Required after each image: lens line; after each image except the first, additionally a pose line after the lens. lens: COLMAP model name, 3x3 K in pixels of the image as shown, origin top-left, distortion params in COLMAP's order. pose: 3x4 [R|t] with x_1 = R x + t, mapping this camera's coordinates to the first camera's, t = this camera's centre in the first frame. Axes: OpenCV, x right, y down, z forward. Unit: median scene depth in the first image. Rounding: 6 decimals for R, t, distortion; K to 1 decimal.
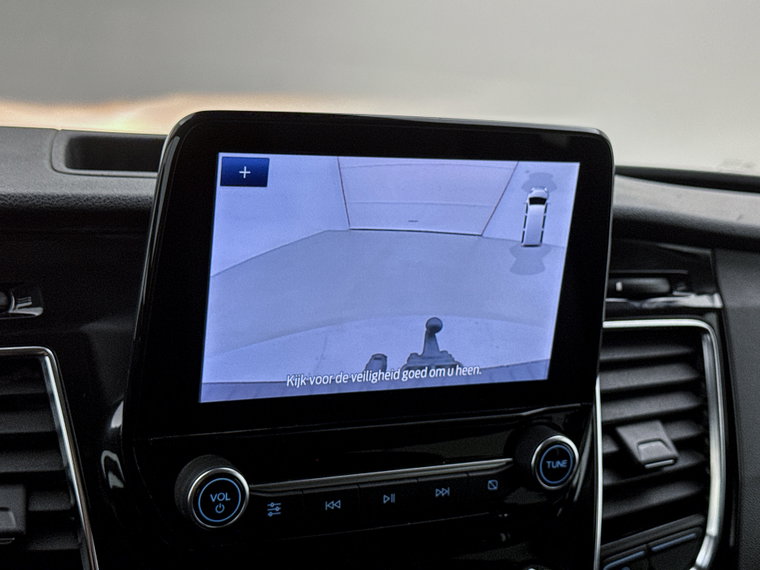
lens RADIAL K [[1239.0, 0, 380.0], [0, 1239.0, 285.0], [0, 0, 1]] dist [0.101638, 0.063809]
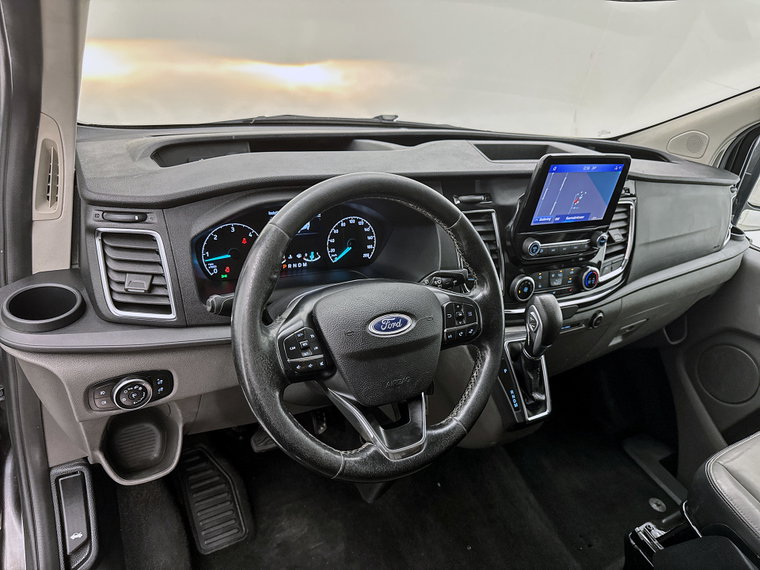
lens RADIAL K [[533.8, 0, 380.0], [0, 533.8, 285.0], [0, 0, 1]] dist [0.003655, -0.001448]
pose [[0.998707, 0.038330, 0.033406, -0.606868], [-0.045908, 0.962201, 0.268444, -0.142902], [-0.021853, -0.269631, 0.962716, -0.643490]]
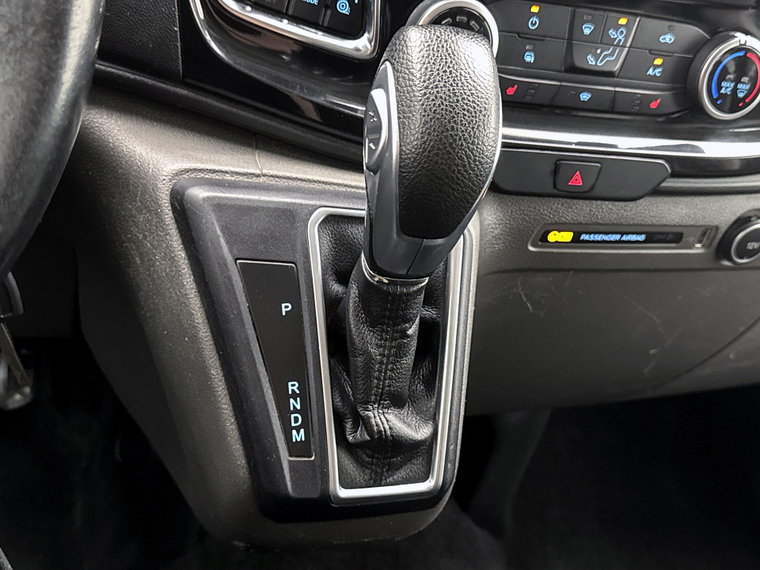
lens RADIAL K [[921.8, 0, 380.0], [0, 921.8, 285.0], [0, 0, 1]] dist [0.139168, -0.402735]
pose [[0.966592, 0.237305, -0.096882, -0.057003], [-0.183244, 0.904045, 0.386167, 0.170676], [0.179225, -0.355513, 0.917327, 0.092192]]
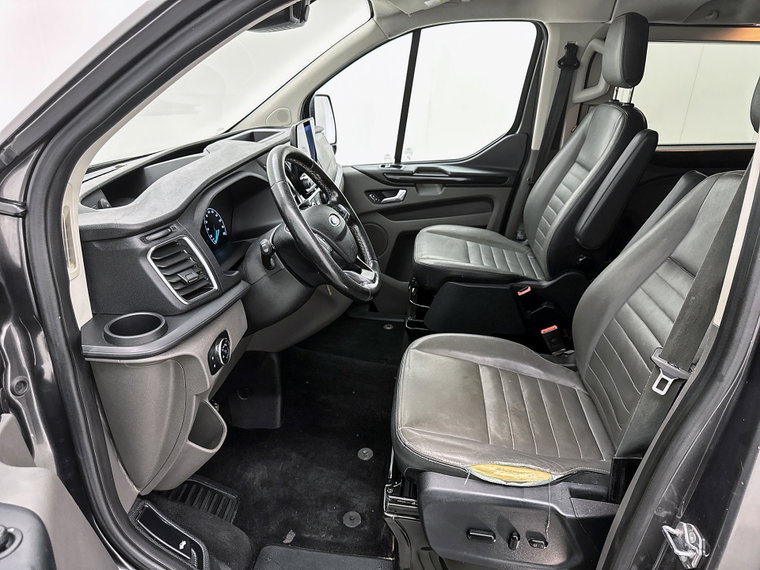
lens RADIAL K [[533.8, 0, 380.0], [0, 533.8, 285.0], [0, 0, 1]] dist [0.003655, -0.001448]
pose [[0.542812, -0.423099, 0.725494, -2.118115], [0.268328, 0.905926, 0.327563, -0.150956], [-0.795836, 0.016865, 0.605277, -0.939832]]
